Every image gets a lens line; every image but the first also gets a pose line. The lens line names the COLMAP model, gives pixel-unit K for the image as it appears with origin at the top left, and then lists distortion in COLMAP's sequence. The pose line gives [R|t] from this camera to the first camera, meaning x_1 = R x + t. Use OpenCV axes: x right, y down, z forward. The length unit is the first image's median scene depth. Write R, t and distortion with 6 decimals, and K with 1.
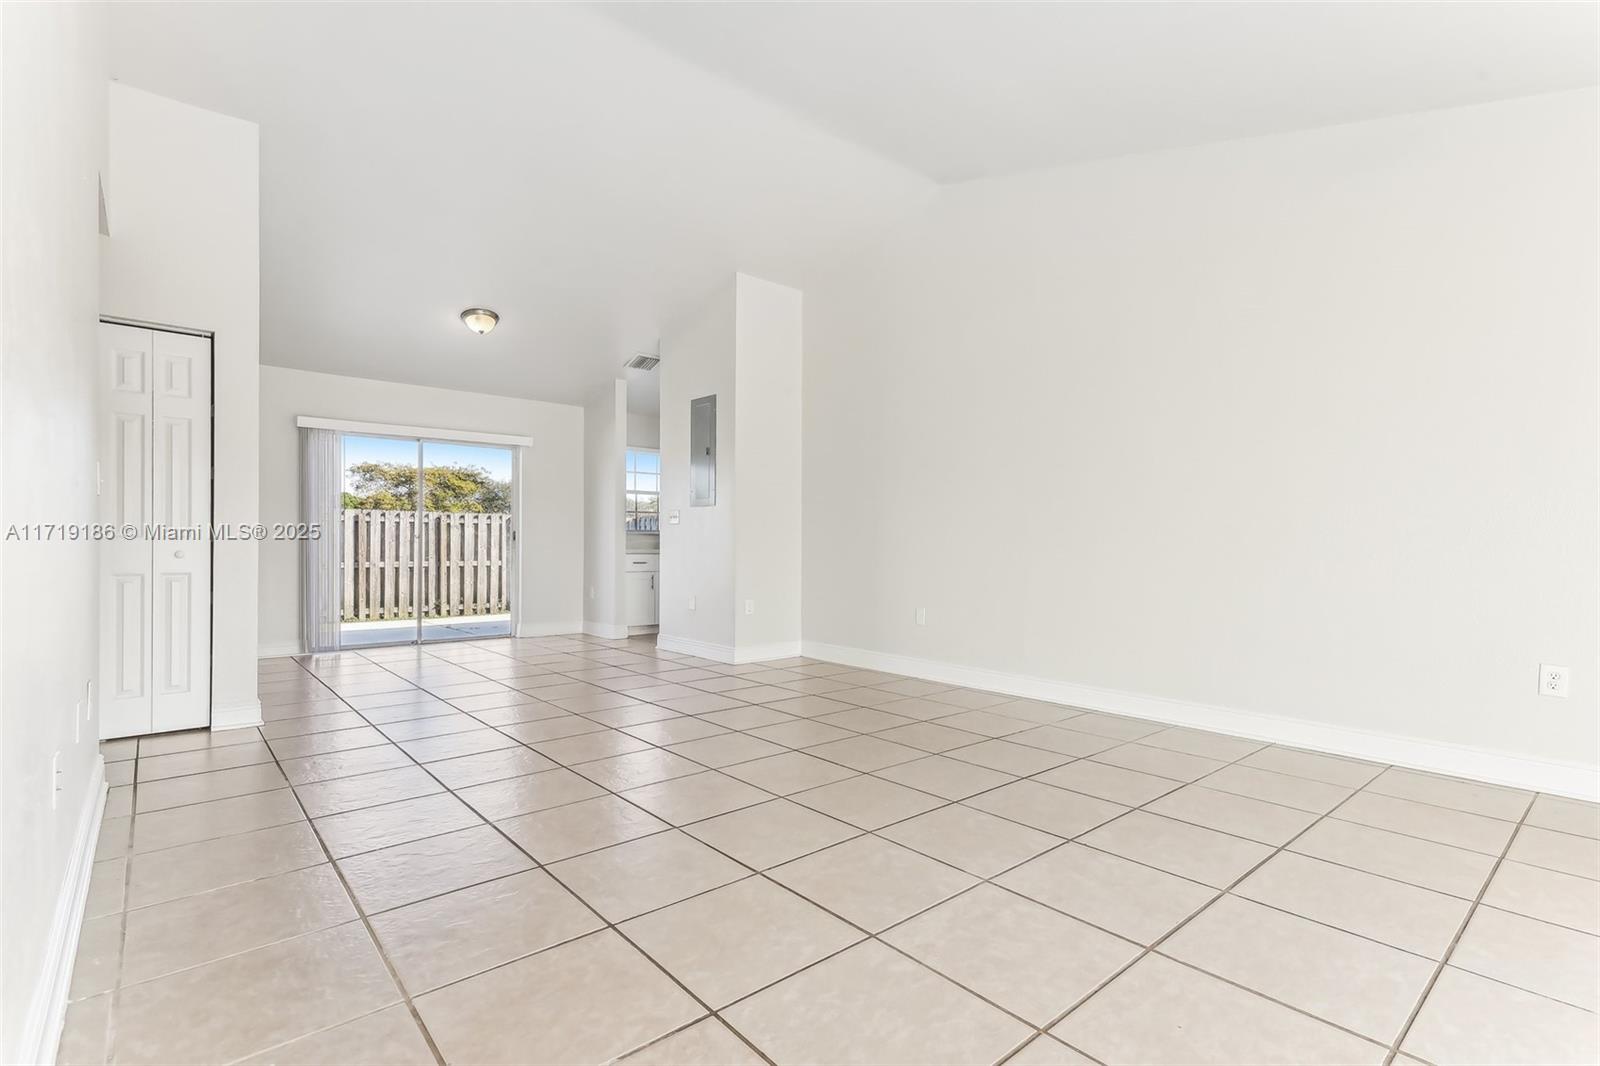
lens RADIAL K [[734.4, 0, 798.9], [0, 734.4, 538.8], [0, 0, 1]] dist [0.016582, -0.003193]
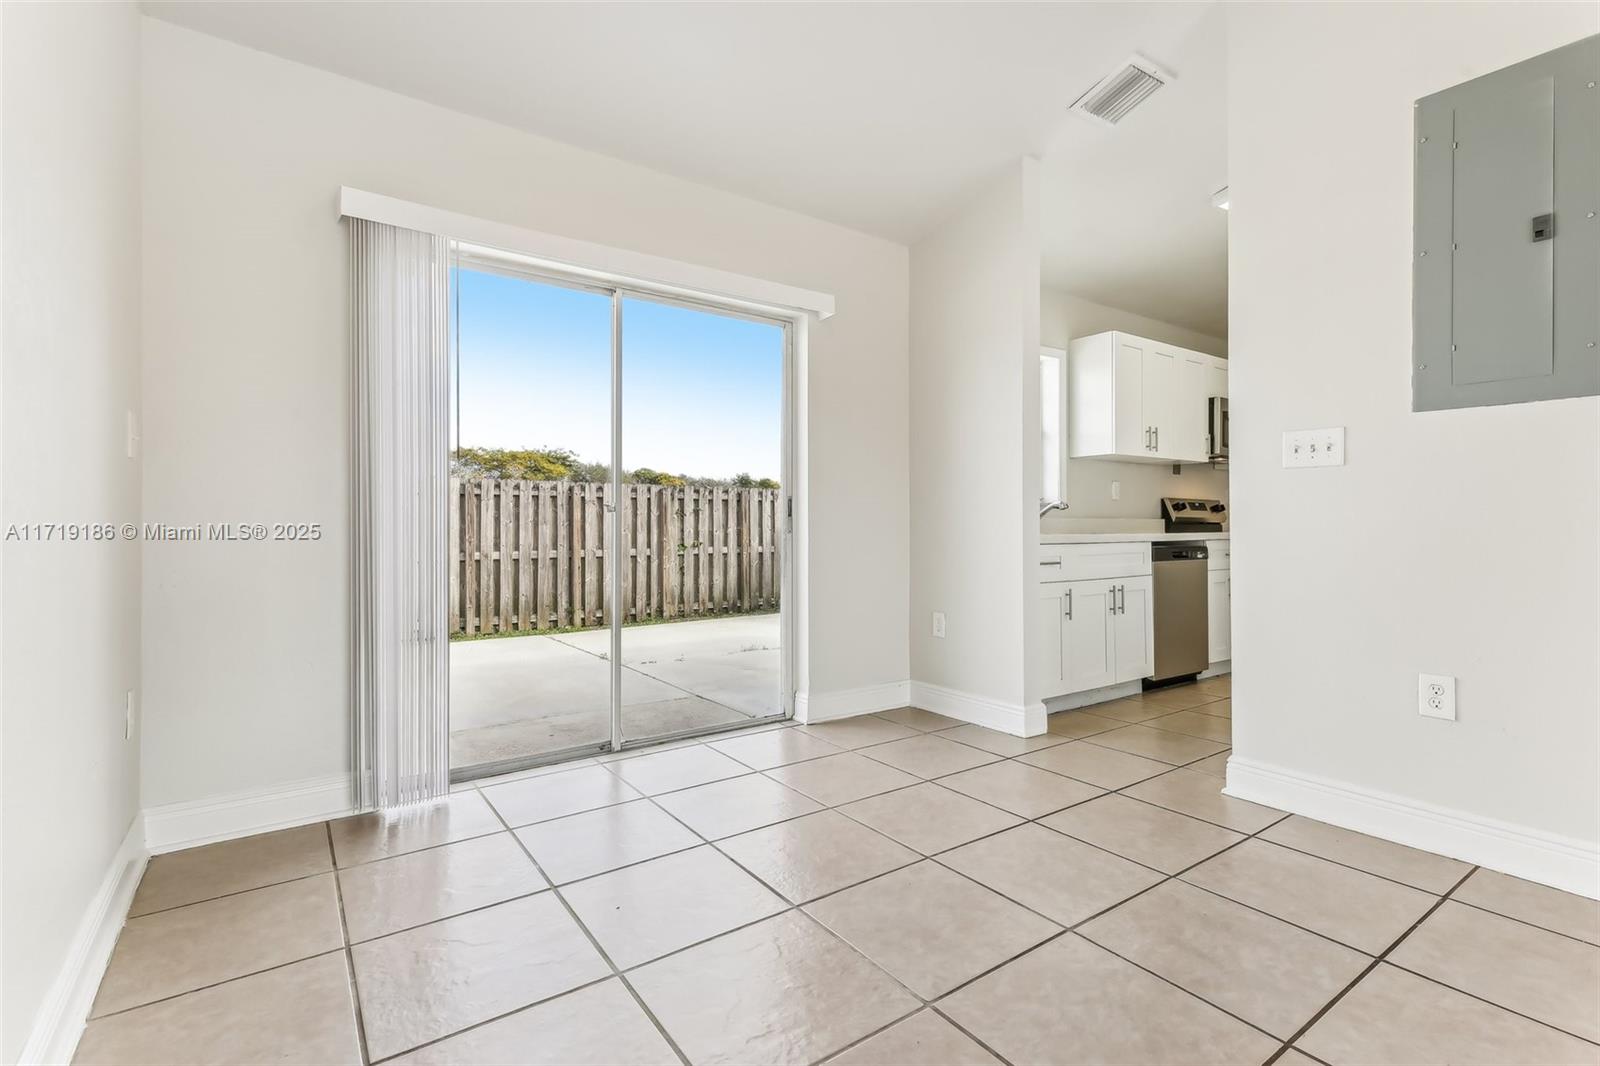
lens RADIAL K [[734.4, 0, 805.9], [0, 734.4, 515.4], [0, 0, 1]] dist [0.016582, -0.003193]
pose [[0.995744, -0.005437, -0.092004, -0.196684], [0.004882, 0.999968, -0.006261, 0.002347], [0.092036, 0.005785, 0.995739, 0.311824]]
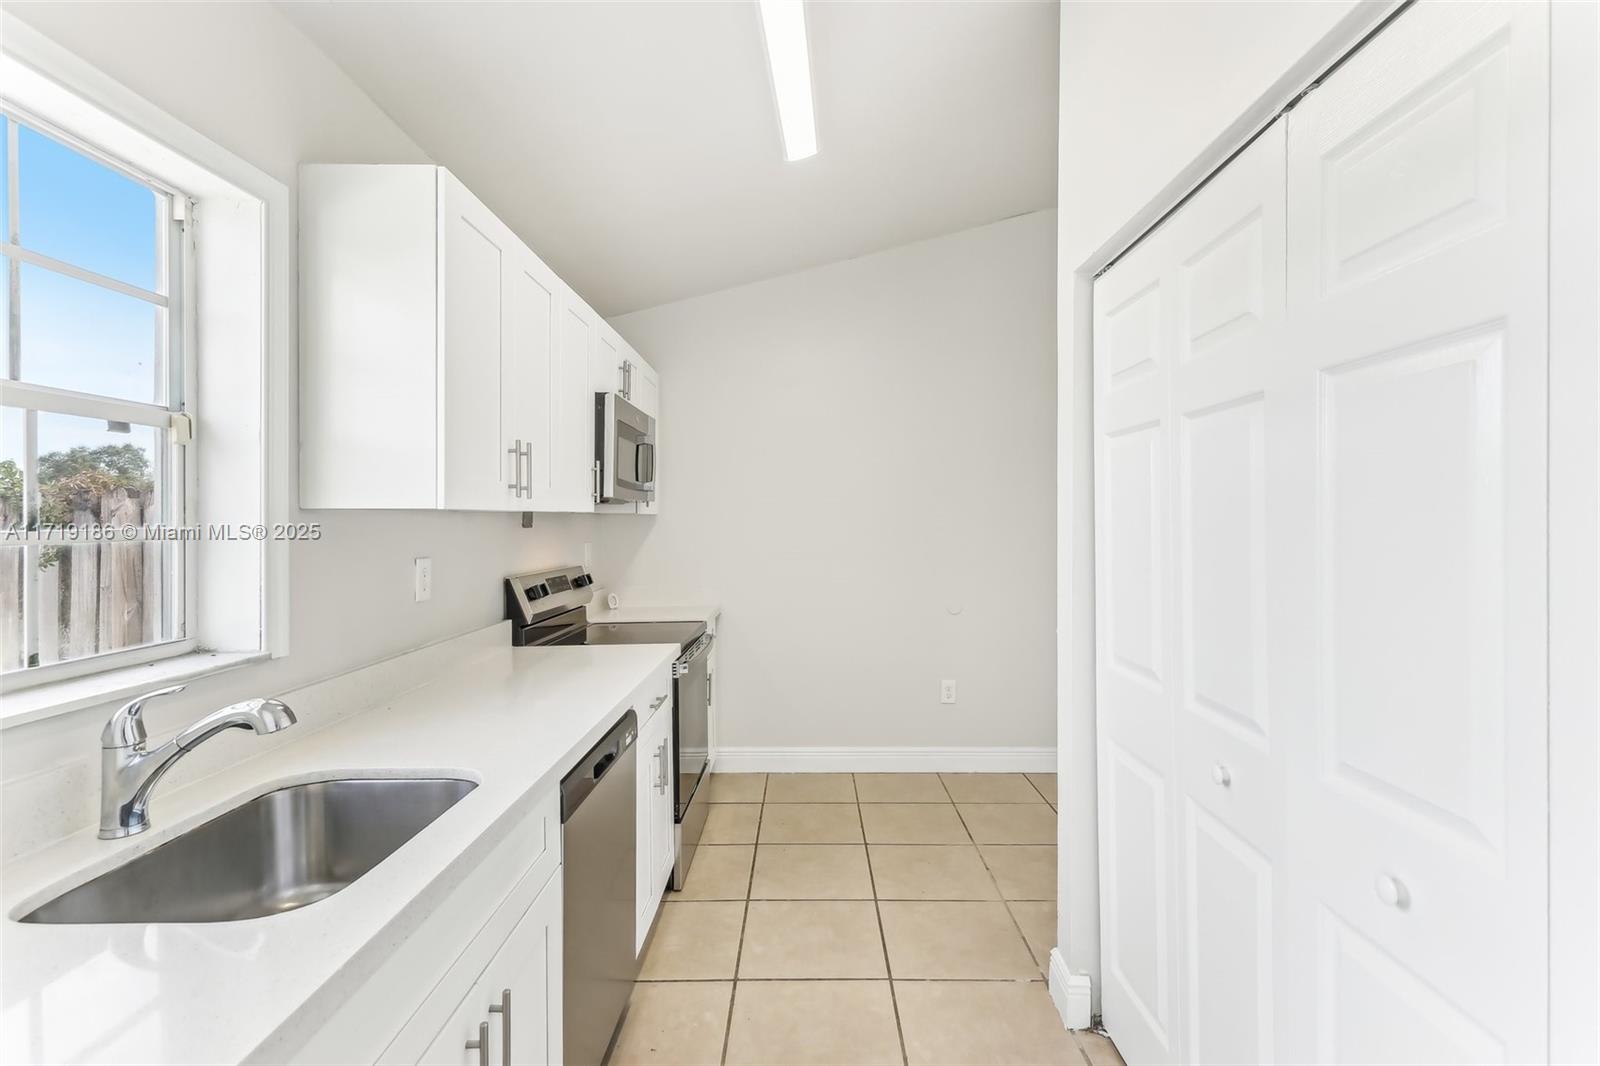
lens RADIAL K [[734.4, 0, 802.7], [0, 734.4, 512.8], [0, 0, 1]] dist [0.016582, -0.003193]
pose [[0.655944, 0.001975, 0.754807, -0.120017], [-0.003125, 0.999995, 0.000099, -0.036831], [-0.754803, -0.002424, 0.655947, 0.613173]]
